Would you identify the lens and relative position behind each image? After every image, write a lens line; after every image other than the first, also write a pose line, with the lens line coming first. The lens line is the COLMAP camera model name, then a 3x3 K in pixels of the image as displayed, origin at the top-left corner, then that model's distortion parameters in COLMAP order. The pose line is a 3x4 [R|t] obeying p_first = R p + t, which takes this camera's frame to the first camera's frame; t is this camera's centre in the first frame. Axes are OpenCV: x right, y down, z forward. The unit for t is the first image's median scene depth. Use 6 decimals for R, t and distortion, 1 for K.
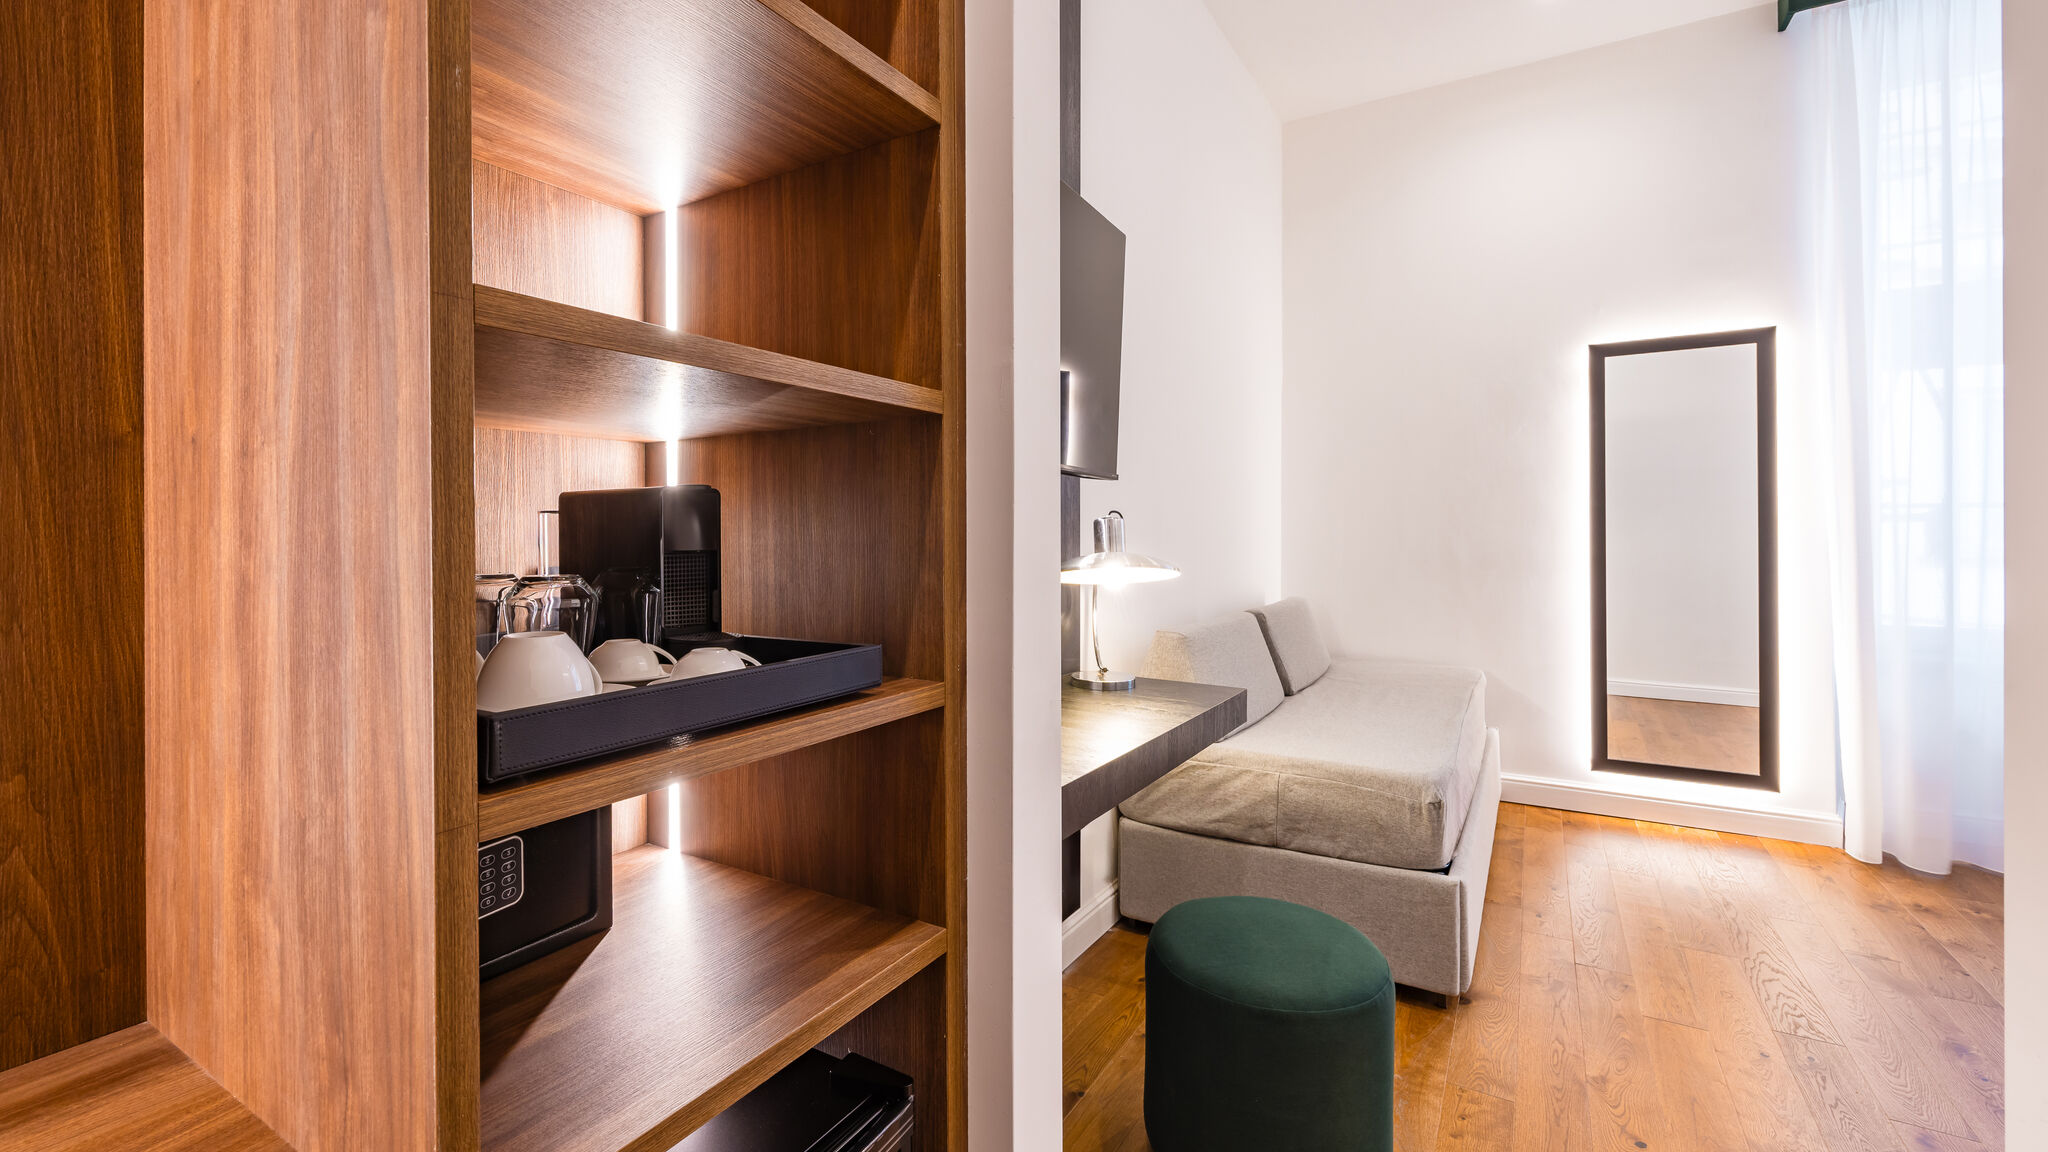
lens RADIAL K [[868.9, 0, 1008.1], [0, 868.9, 527.6], [0, 0, 1]] dist [-0.008471, 0.000261]
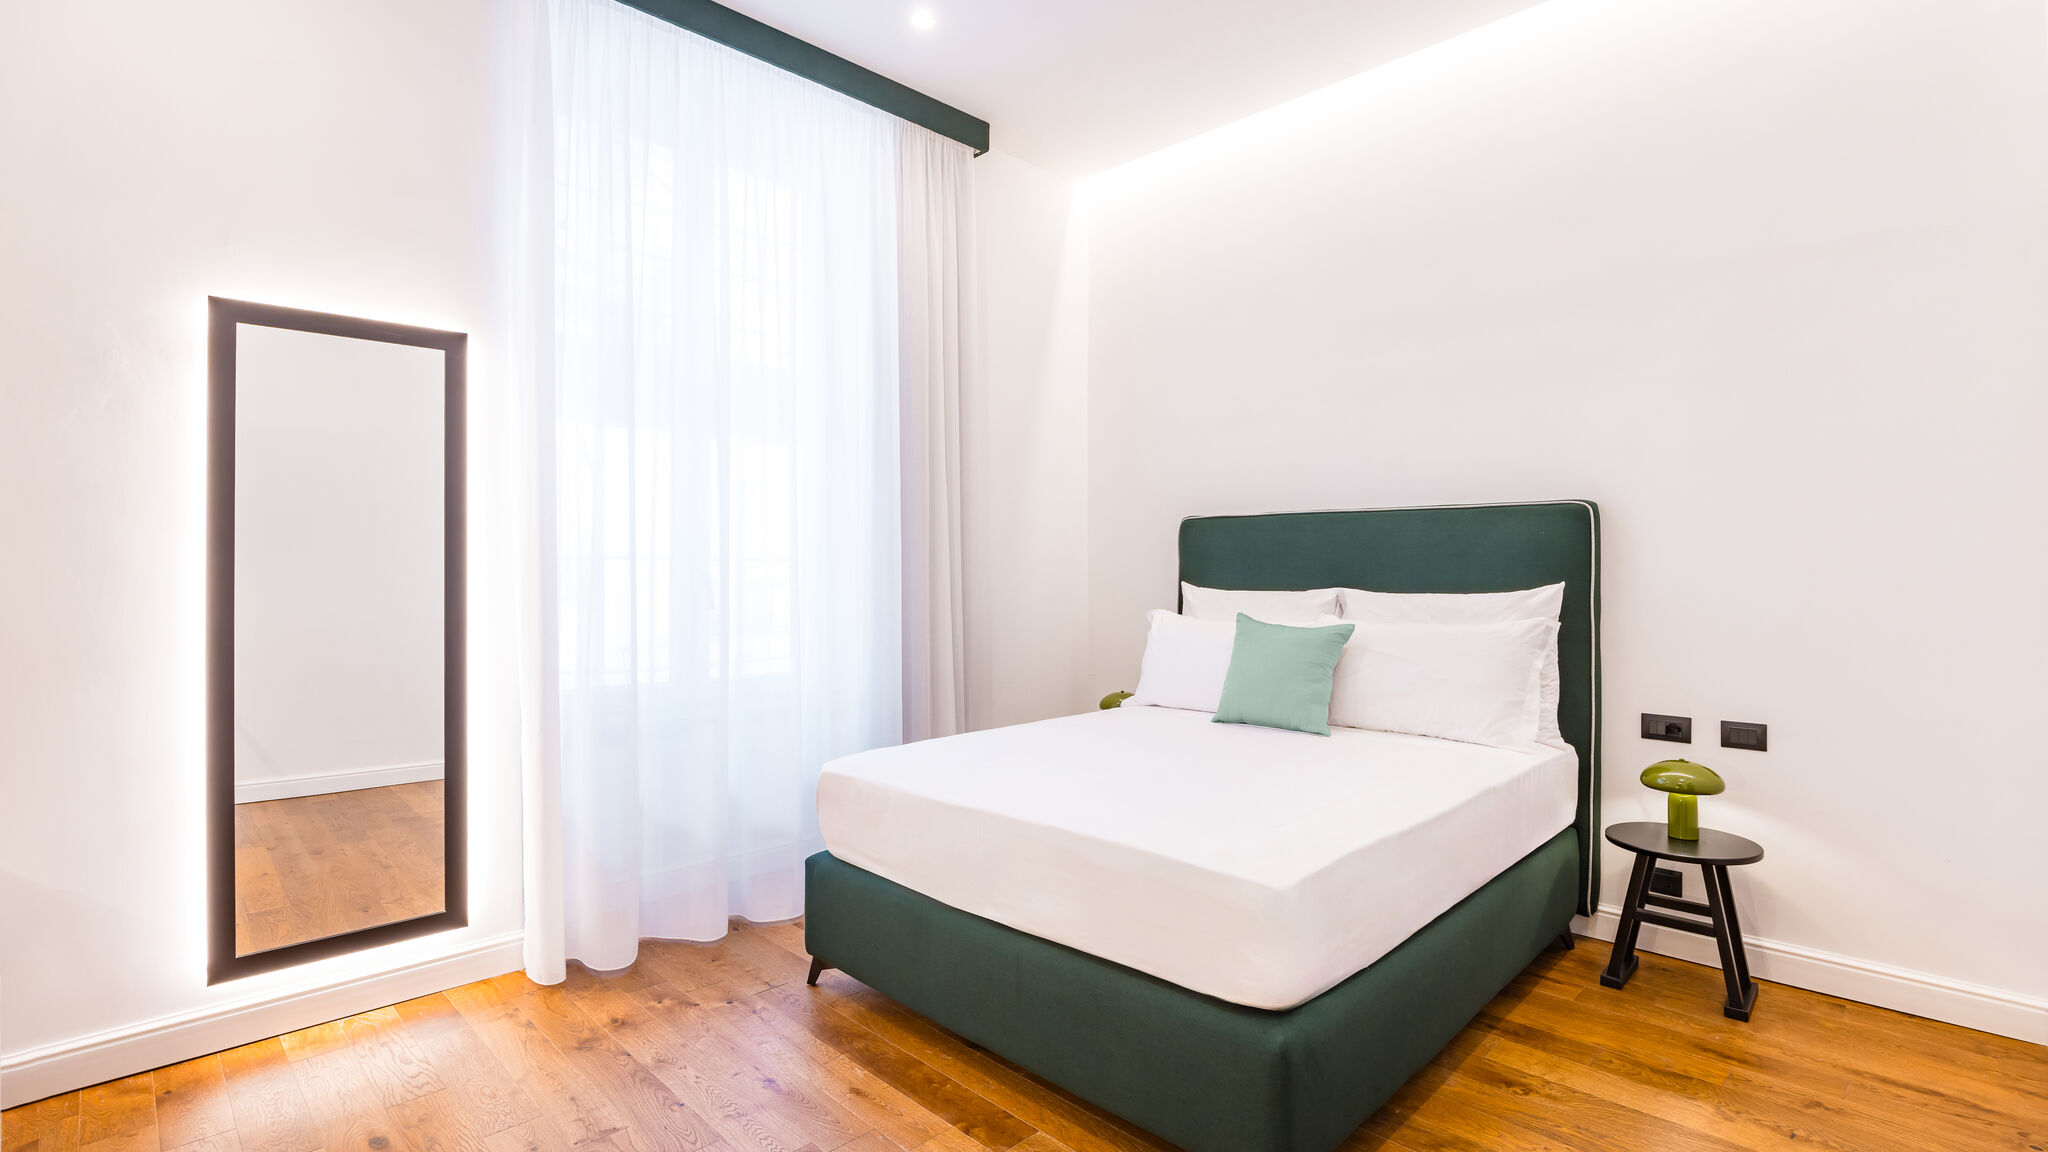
lens RADIAL K [[929.3, 0, 1015.4], [0, 929.3, 567.8], [0, 0, 1]] dist [-0.021631, 0.000781]
pose [[0.256742, 0.018179, 0.966309, 0.357606], [0.006887, 0.999763, -0.020638, 0.001644], [-0.966456, 0.011953, 0.256556, 0.516569]]
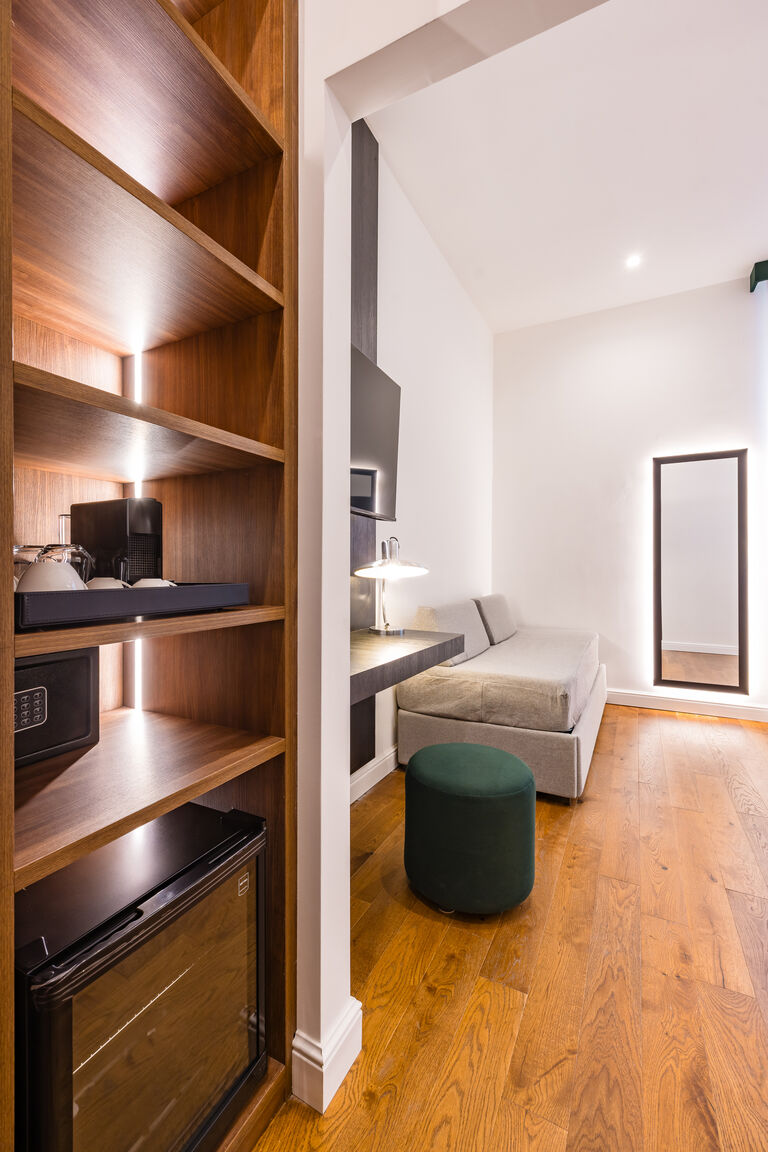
lens RADIAL K [[491.3, 0, 381.4], [0, 491.3, 565.6], [0, 0, 1]] dist [-0.000804, 0.000209]
pose [[0.997811, 0.003967, 0.066007, 0.033295], [-0.003874, 0.999991, -0.001535, 0.047971], [-0.066012, 0.001276, 0.997818, -0.034843]]
